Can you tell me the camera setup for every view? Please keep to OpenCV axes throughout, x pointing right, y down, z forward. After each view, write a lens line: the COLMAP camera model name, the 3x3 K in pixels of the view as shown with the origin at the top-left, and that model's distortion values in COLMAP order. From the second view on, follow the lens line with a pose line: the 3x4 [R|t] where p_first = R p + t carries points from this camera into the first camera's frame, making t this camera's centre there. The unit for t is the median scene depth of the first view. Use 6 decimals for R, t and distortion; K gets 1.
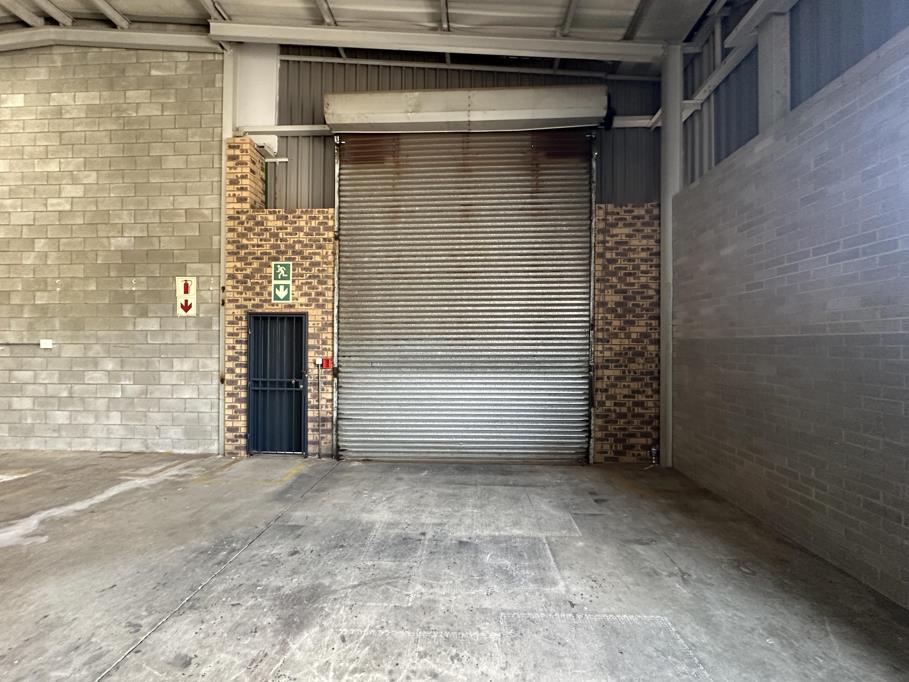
lens RADIAL K [[363.3, 0, 457.3], [0, 363.3, 346.4], [0, 0, 1]] dist [-0.000413, -0.000265]
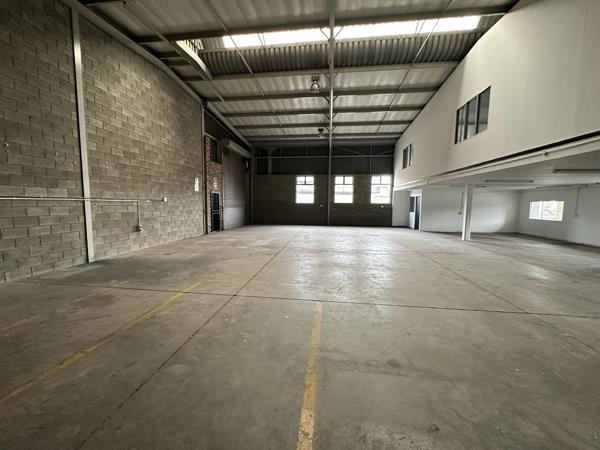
lens RADIAL K [[239.8, 0, 298.4], [0, 239.8, 227.0], [0, 0, 1]] dist [-0.000413, -0.000265]
pose [[0.089699, -0.100092, 0.990927, -2.743808], [-0.019506, 0.994570, 0.102225, -0.007111], [-0.995778, -0.028498, 0.087260, -0.029127]]
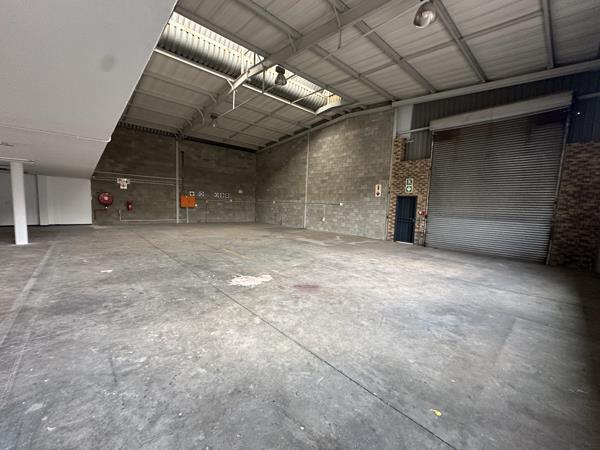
lens RADIAL K [[239.8, 0, 299.4], [0, 239.8, 225.0], [0, 0, 1]] dist [-0.000413, -0.000265]
pose [[0.700689, 0.085554, -0.708319, 0.304654], [-0.032919, 0.995604, 0.087689, 0.002937], [0.712707, -0.038126, 0.700425, -1.023128]]
